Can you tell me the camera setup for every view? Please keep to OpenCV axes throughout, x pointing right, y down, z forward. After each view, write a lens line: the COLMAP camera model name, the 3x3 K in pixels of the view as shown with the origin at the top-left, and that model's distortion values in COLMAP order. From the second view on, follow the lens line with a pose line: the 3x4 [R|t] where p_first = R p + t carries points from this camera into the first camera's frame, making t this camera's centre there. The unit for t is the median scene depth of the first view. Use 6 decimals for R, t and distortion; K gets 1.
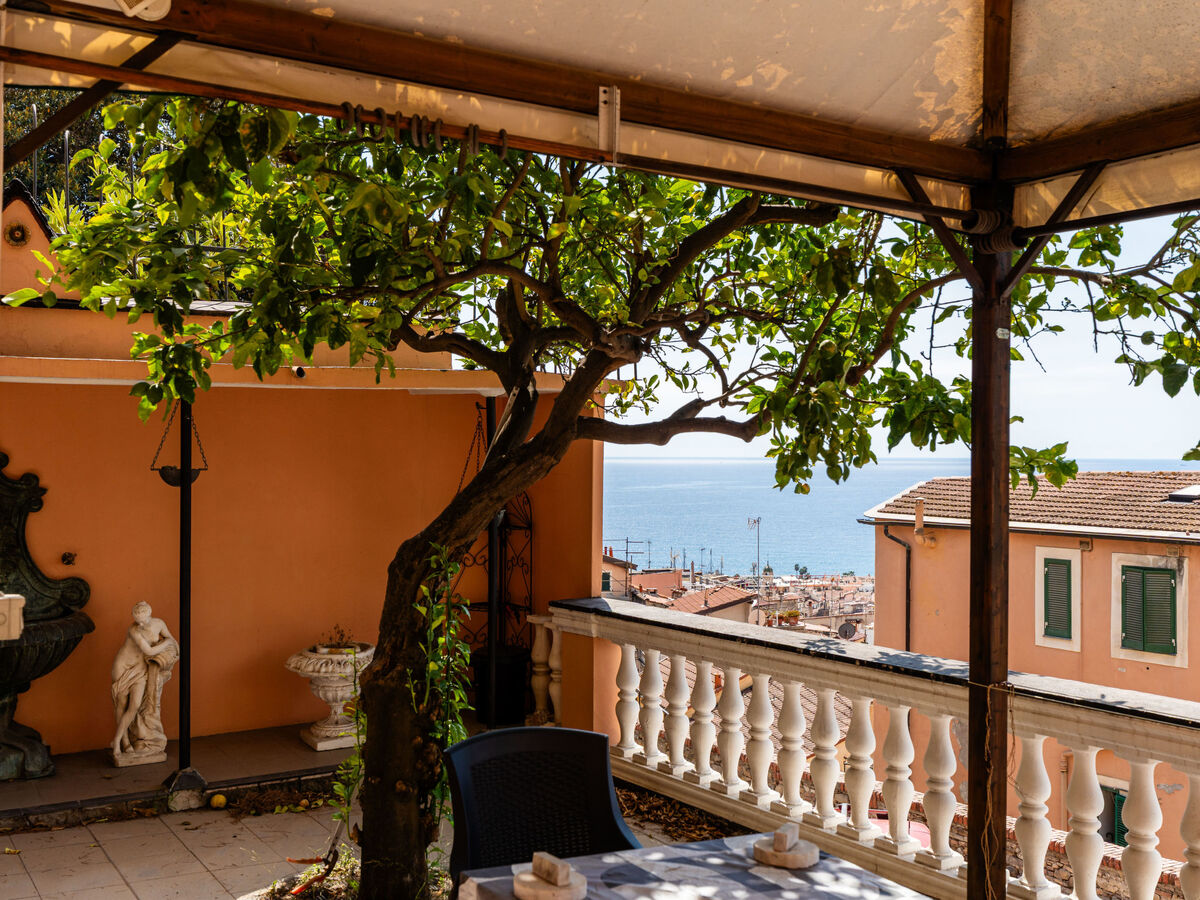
lens RADIAL K [[1321.4, 0, 600.0], [0, 1321.4, 450.0], [0, 0, 1]] dist [0.004870, 0.018738]
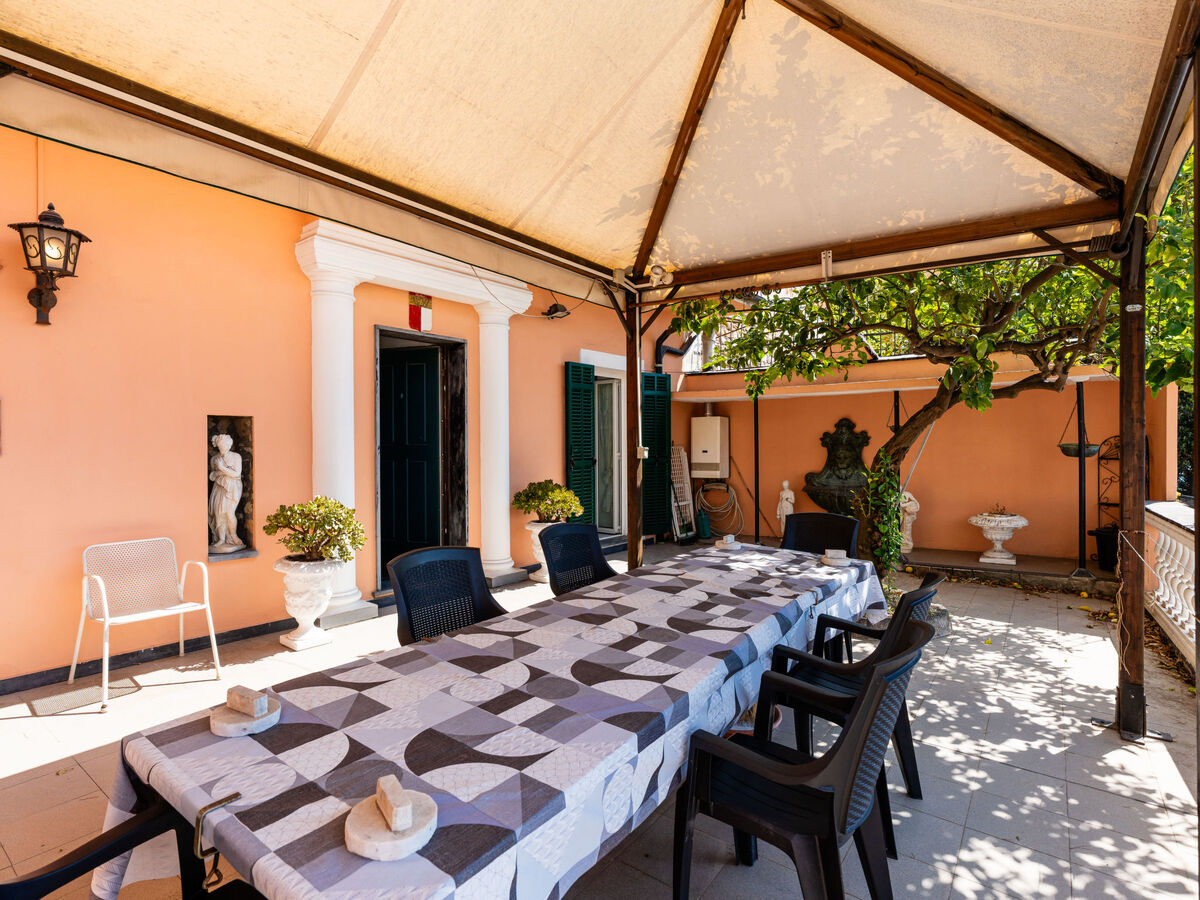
lens RADIAL K [[616.4, 0, 600.7], [0, 616.4, 444.8], [0, 0, 1]] dist [-0.000578, 0.000109]
pose [[0.378266, -0.007163, -0.925669, 0.766436], [0.007497, 0.999961, -0.004674, 0.074775], [0.925667, -0.005171, 0.378305, 0.147984]]
